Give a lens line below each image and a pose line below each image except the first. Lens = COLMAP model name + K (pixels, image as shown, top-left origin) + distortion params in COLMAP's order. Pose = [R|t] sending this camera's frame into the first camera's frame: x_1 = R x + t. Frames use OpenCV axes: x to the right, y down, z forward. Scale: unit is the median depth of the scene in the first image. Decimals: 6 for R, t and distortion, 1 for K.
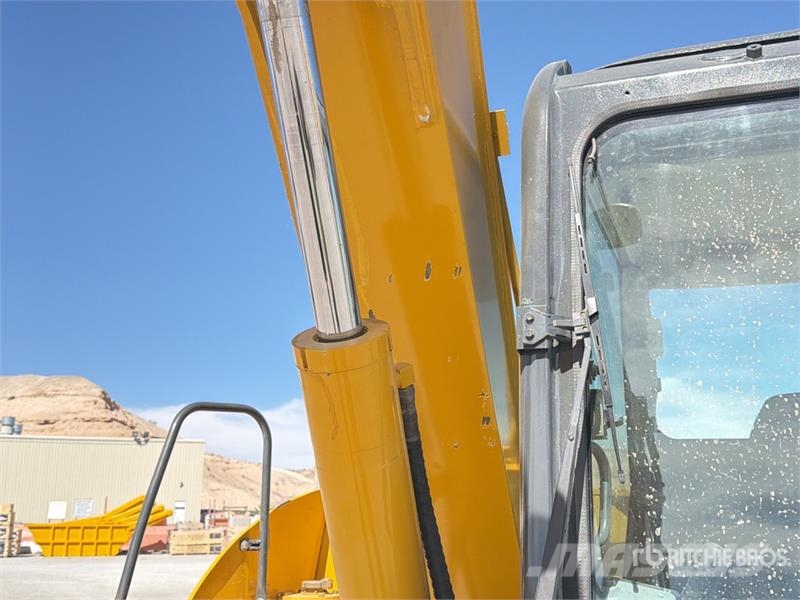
lens RADIAL K [[895.7, 0, 400.0], [0, 895.7, 300.0], [0, 0, 1]] dist [0.206153, -0.466007]
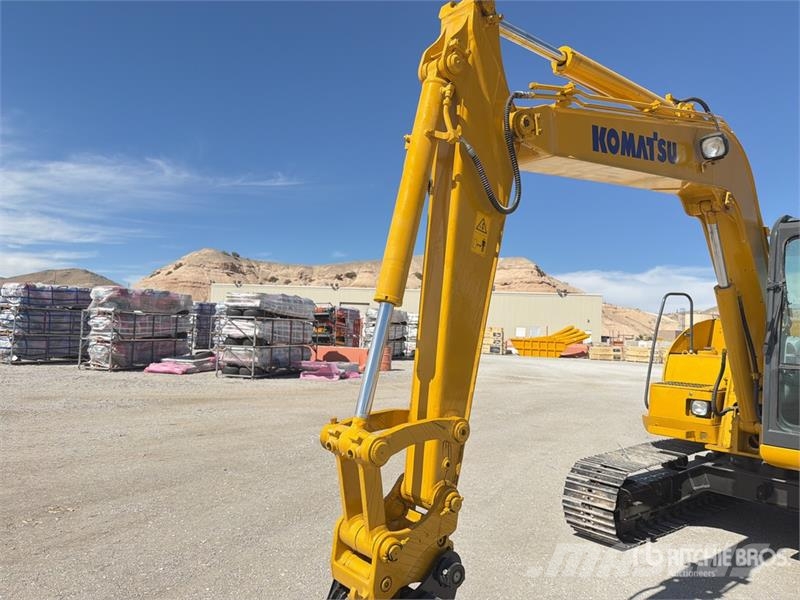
lens RADIAL K [[559.5, 0, 394.9], [0, 559.5, 296.7], [0, 0, 1]] dist [0.106520, -0.174002]
pose [[0.850869, -0.000334, -0.525378, 0.000959], [0.082998, 0.987528, 0.133790, -0.012540], [0.518781, -0.157443, 0.840284, -0.068454]]
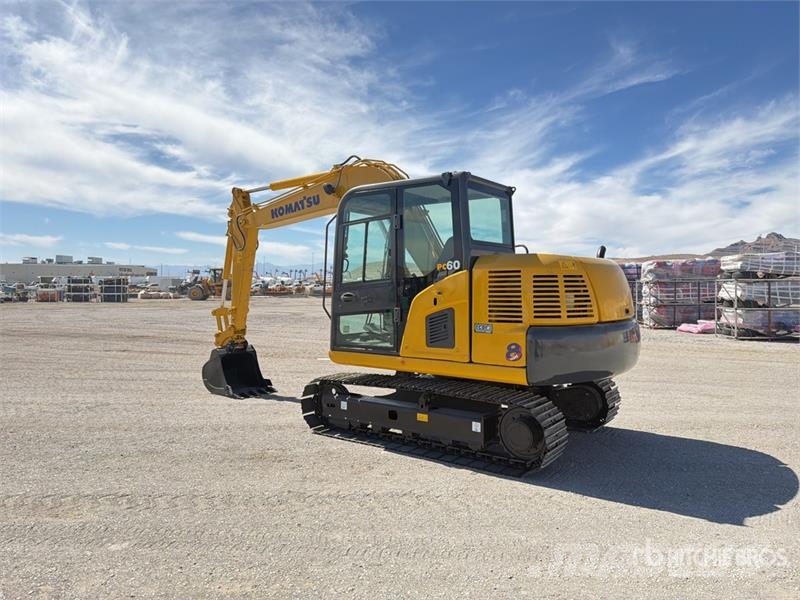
lens RADIAL K [[561.9, 0, 401.6], [0, 561.9, 302.0], [0, 0, 1]] dist [0.084544, -0.136027]
pose [[-0.279302, 0.019217, -0.960011, 0.128503], [0.218245, 0.974902, -0.043980, 0.019470], [0.935072, -0.221802, -0.276486, 0.061983]]
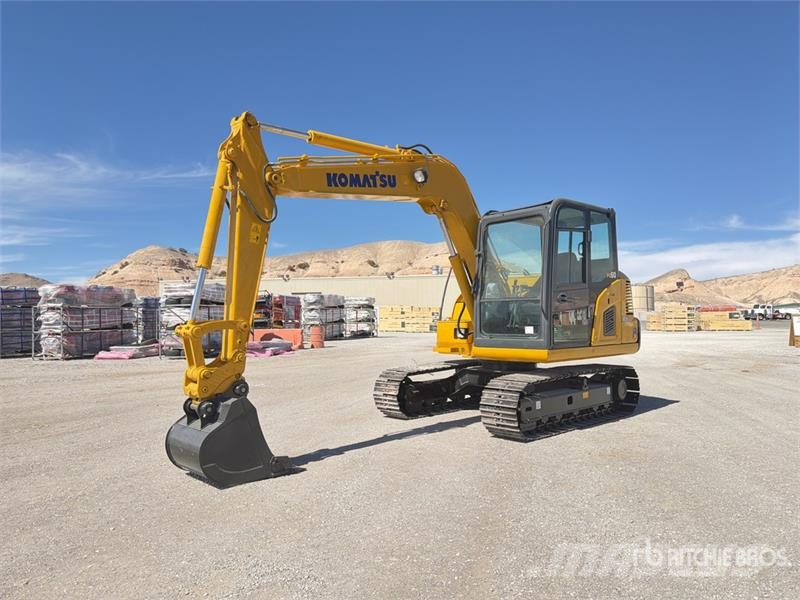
lens RADIAL K [[556.6, 0, 398.8], [0, 556.6, 304.0], [0, 0, 1]] dist [0.107916, -0.164564]
pose [[0.890444, -0.029122, -0.454159, 0.047079], [0.122064, 0.976667, 0.176696, -0.013005], [0.438417, -0.212774, 0.873223, -0.099913]]
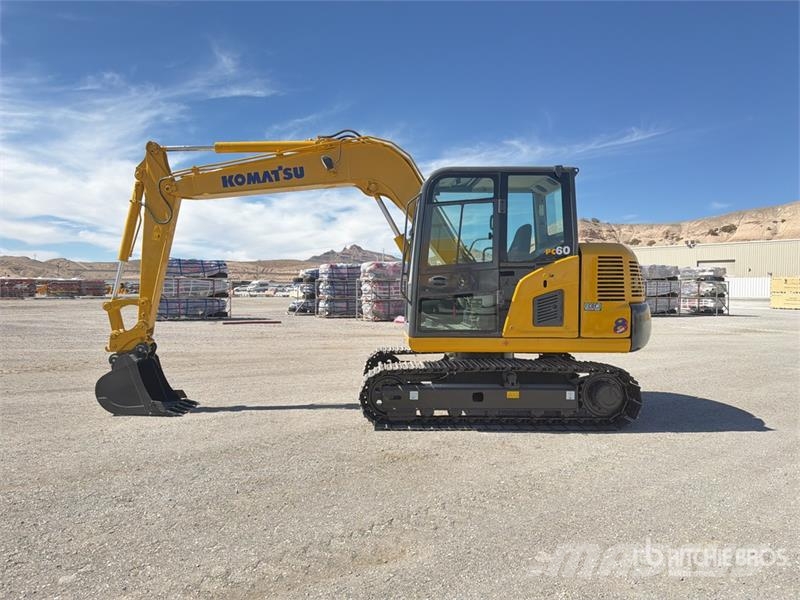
lens RADIAL K [[556.6, 0, 398.8], [0, 556.6, 304.0], [0, 0, 1]] dist [0.107916, -0.164564]
pose [[0.367276, 0.019035, -0.929917, 0.120441], [0.211961, 0.971770, 0.103607, 0.002964], [0.905638, -0.235159, 0.352873, -0.024597]]
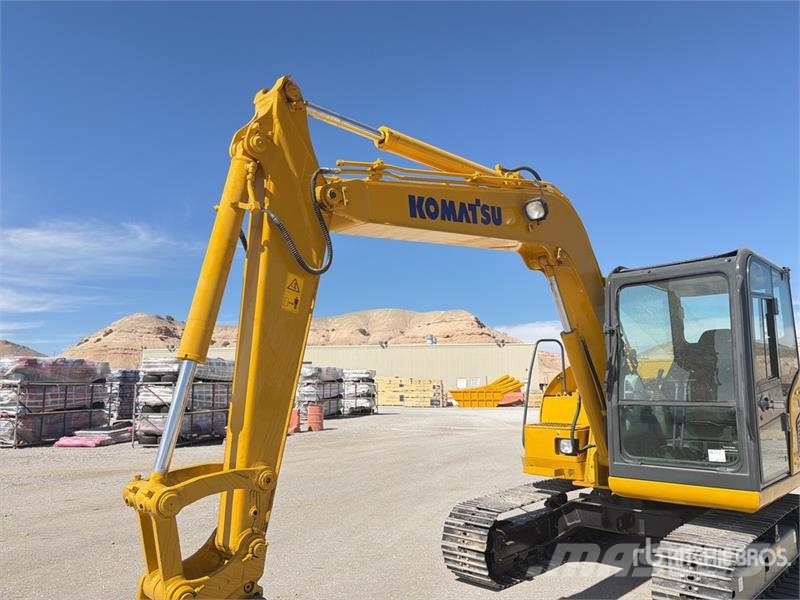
lens RADIAL K [[559.0, 0, 400.0], [0, 559.0, 300.0], [0, 0, 1]] dist [0.098180, -0.127036]
pose [[0.900358, -0.078859, -0.427945, 0.013049], [0.111320, 0.992458, 0.051323, -0.011797], [0.420670, -0.093848, 0.902346, -0.066828]]
